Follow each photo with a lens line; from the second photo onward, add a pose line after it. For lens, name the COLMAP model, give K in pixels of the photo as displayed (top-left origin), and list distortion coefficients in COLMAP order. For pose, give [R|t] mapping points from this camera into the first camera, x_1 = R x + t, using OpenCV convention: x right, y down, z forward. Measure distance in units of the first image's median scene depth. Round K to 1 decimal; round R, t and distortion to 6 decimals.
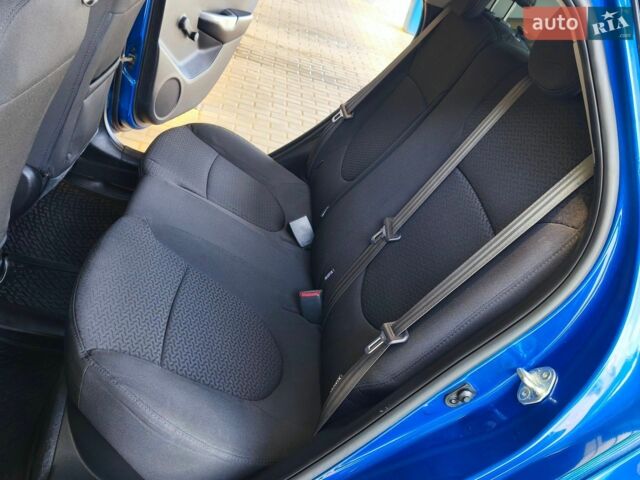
lens RADIAL K [[666.2, 0, 320.0], [0, 666.2, 240.0], [0, 0, 1]] dist [0.006517, 0.009655]
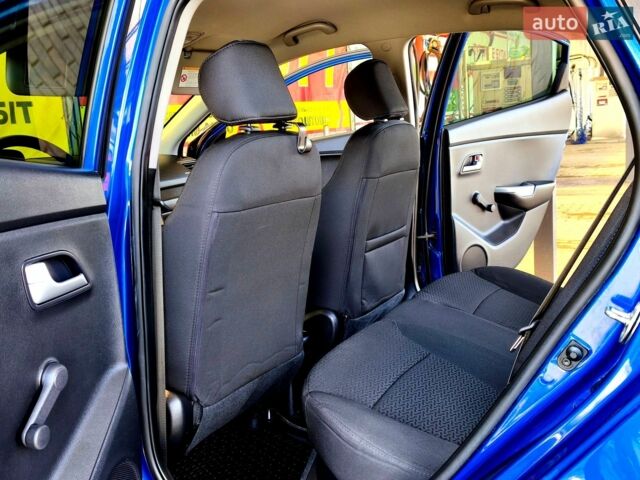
lens RADIAL K [[666.2, 0, 320.0], [0, 666.2, 240.0], [0, 0, 1]] dist [0.006517, 0.009655]
pose [[0.799604, -0.253446, -0.544426, 0.201646], [0.037748, 0.925997, -0.375638, 0.176549], [0.599341, 0.279810, 0.749998, -0.008186]]
